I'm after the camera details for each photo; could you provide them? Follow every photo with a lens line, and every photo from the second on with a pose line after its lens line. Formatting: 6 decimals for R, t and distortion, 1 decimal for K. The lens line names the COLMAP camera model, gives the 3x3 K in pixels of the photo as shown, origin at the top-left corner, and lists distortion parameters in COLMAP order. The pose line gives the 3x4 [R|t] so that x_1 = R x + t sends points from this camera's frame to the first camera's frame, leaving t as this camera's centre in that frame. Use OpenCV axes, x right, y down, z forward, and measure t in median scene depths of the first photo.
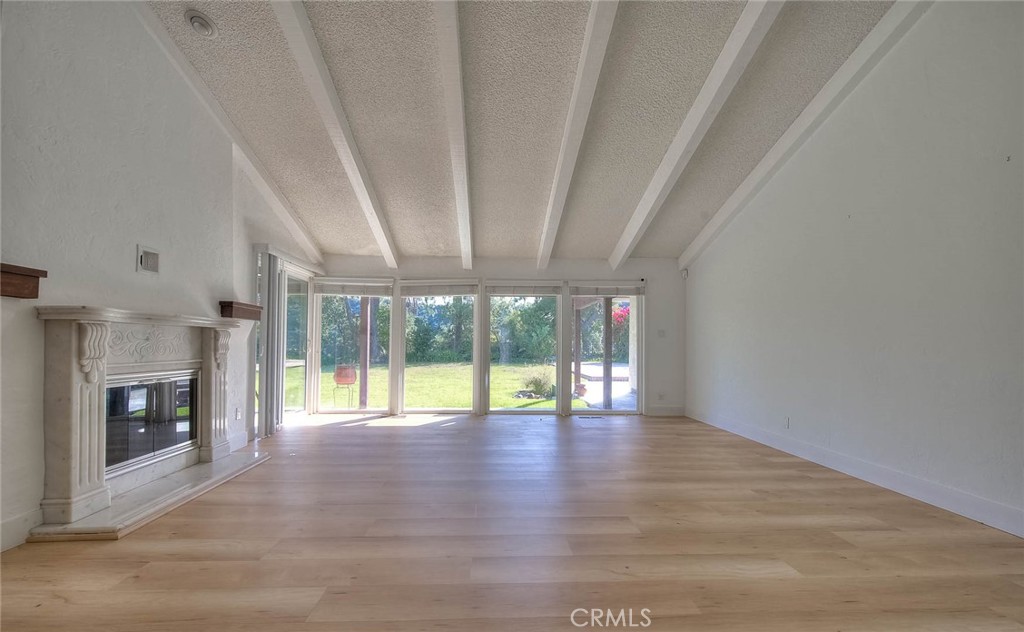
lens RADIAL K [[409.0, 0, 496.4], [0, 409.0, 344.4], [0, 0, 1]] dist [-0.002039, -0.000206]
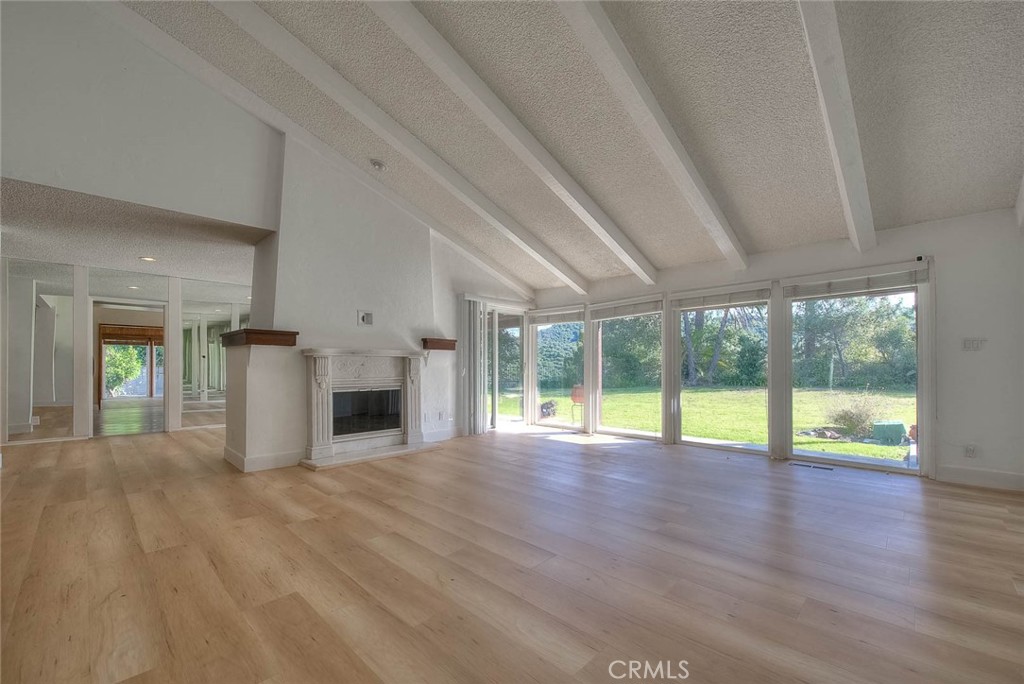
lens RADIAL K [[407.3, 0, 507.9], [0, 407.3, 369.9], [0, 0, 1]] dist [-0.004594, -0.001384]
pose [[0.689885, -0.002470, -0.723915, 0.508705], [0.008053, 0.999958, 0.004263, 0.003921], [0.723875, -0.008770, 0.689876, 0.171610]]
